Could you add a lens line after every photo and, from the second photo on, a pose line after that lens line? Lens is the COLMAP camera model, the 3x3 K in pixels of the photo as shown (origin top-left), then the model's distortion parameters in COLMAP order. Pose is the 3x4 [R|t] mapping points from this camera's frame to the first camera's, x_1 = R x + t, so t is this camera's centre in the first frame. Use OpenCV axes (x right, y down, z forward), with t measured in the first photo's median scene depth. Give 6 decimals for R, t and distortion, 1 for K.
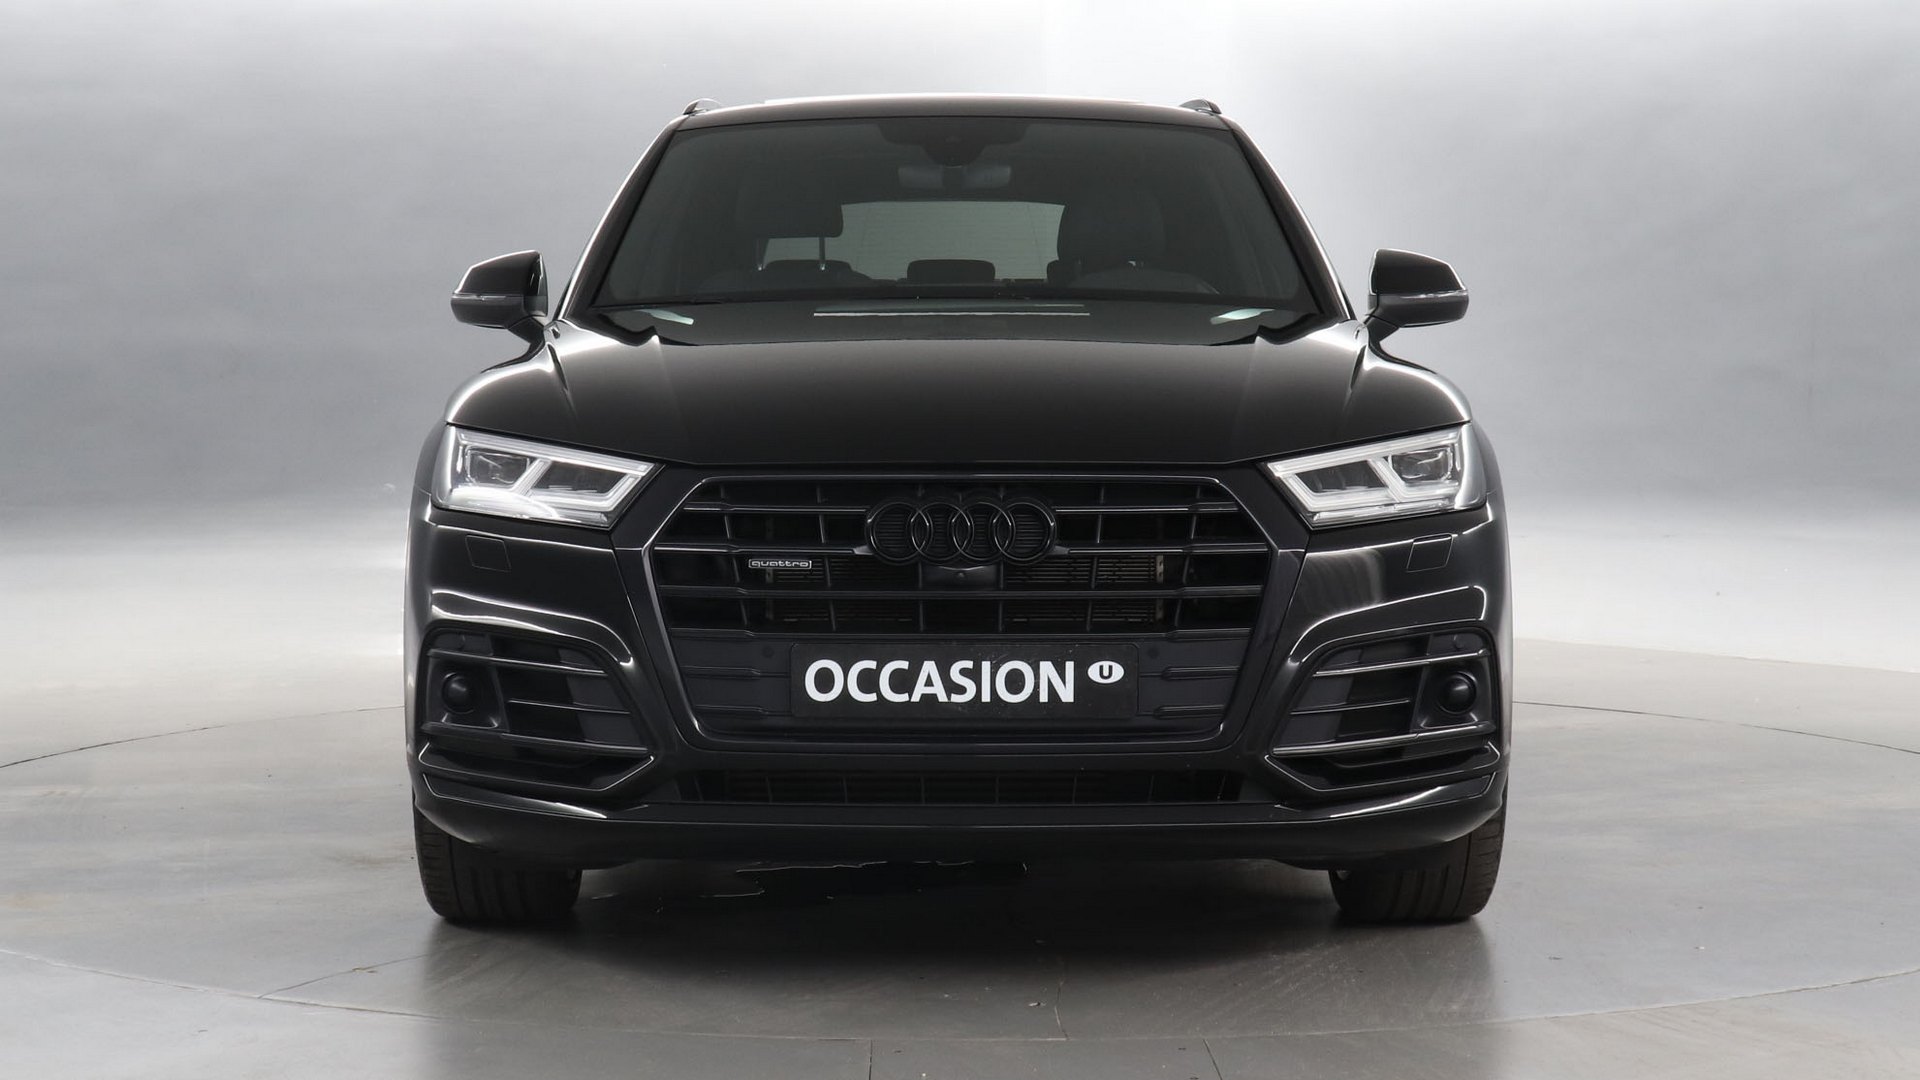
lens RADIAL K [[2593.2, 0, 960.0], [0, 2593.2, 540.0], [0, 0, 1]] dist [0.007440, -0.010099]
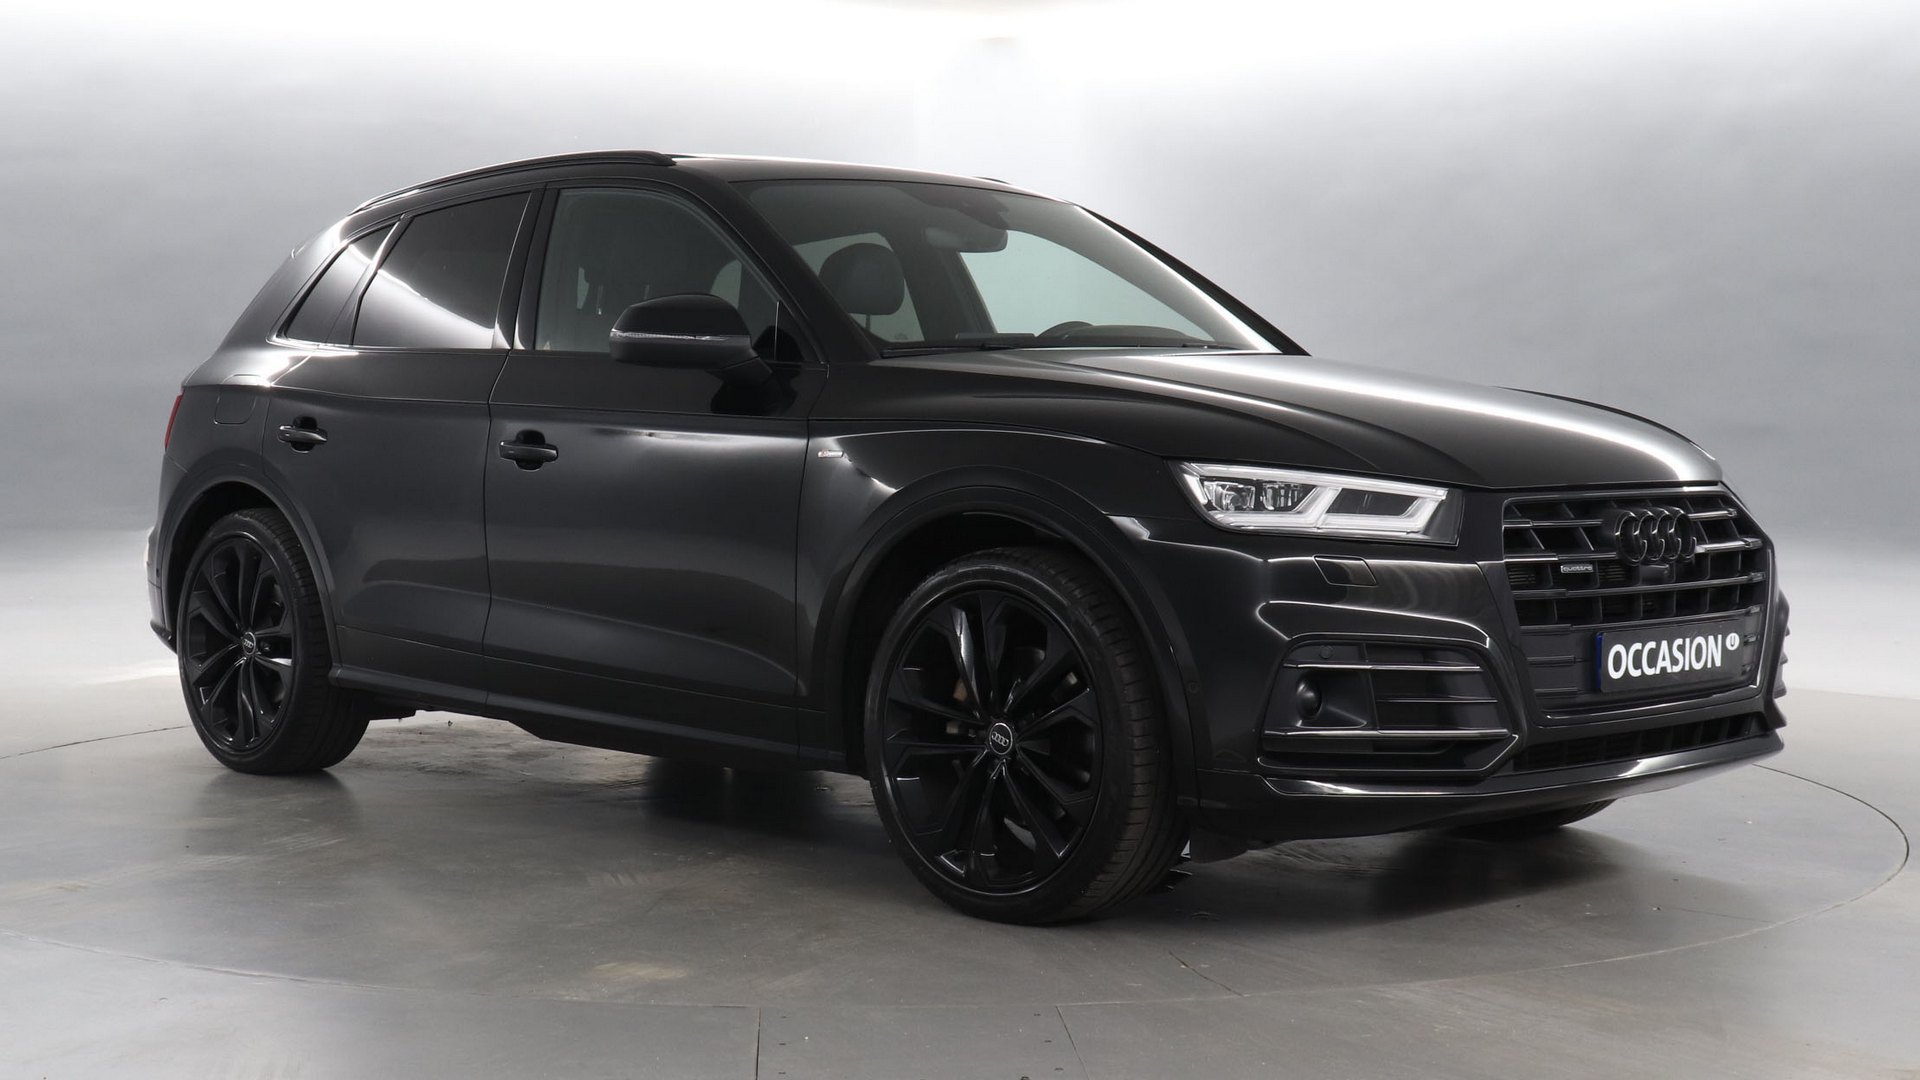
lens RADIAL K [[2593.2, 0, 960.0], [0, 2593.2, 540.0], [0, 0, 1]] dist [0.007440, -0.010099]
pose [[0.735214, -0.030637, 0.677143, -1.098796], [0.039563, 0.999215, 0.002254, -0.018001], [-0.676680, 0.025133, 0.735848, 0.303771]]
